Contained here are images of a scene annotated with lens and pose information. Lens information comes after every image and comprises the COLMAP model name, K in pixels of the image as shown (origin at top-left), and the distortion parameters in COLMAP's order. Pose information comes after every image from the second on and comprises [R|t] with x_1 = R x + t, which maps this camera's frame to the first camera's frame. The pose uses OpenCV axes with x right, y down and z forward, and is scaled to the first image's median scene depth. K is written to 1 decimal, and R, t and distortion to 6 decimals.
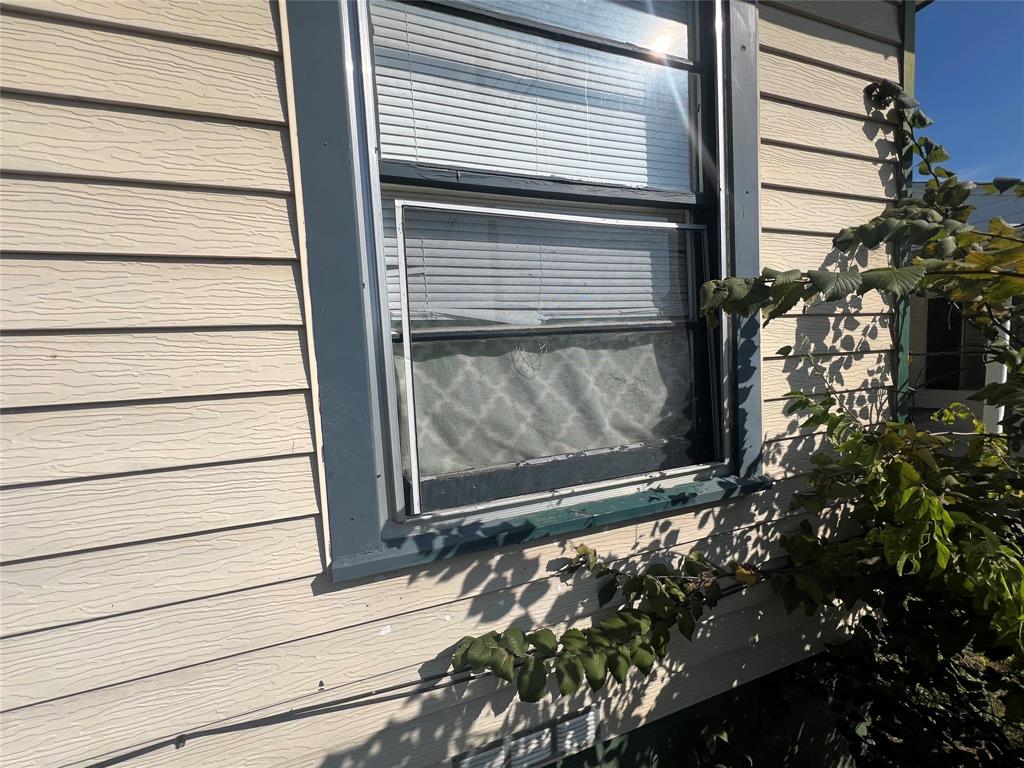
lens RADIAL K [[411.1, 0, 514.7], [0, 411.1, 388.3], [0, 0, 1]] dist [-0.001888, -0.000093]
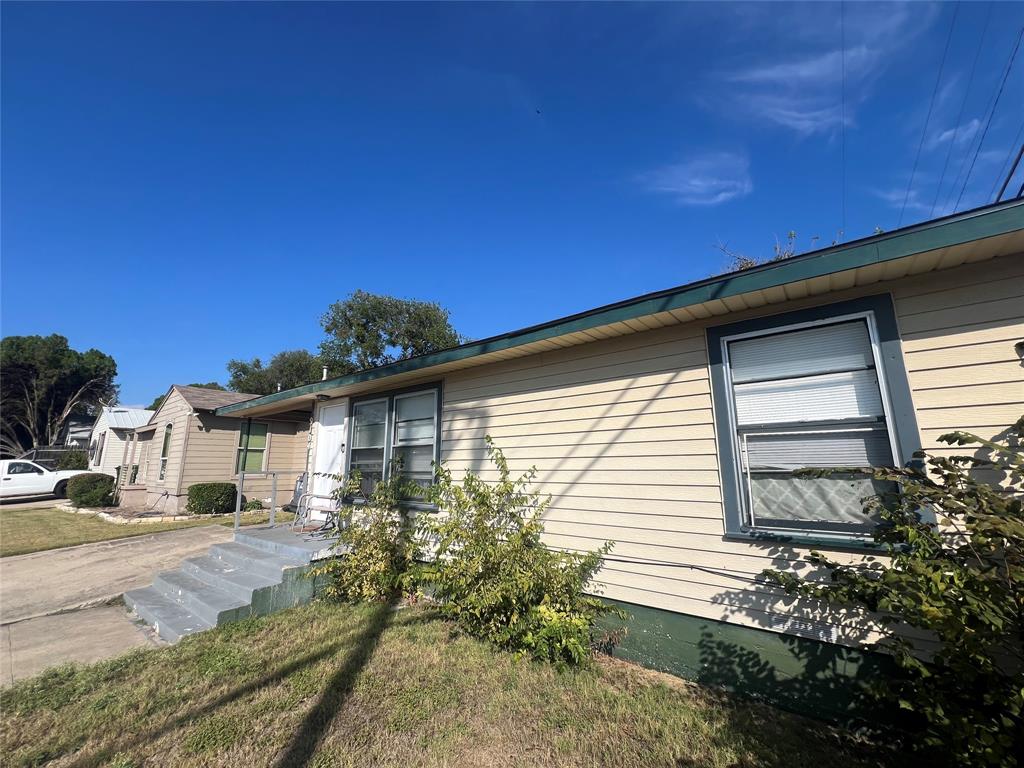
lens RADIAL K [[411.1, 0, 514.8], [0, 411.1, 384.9], [0, 0, 1]] dist [-0.001888, -0.000093]
pose [[0.531807, -0.119878, -0.838338, 1.511745], [-0.085619, 0.977247, -0.194055, -0.008132], [0.842526, 0.174977, 0.509444, -2.297289]]
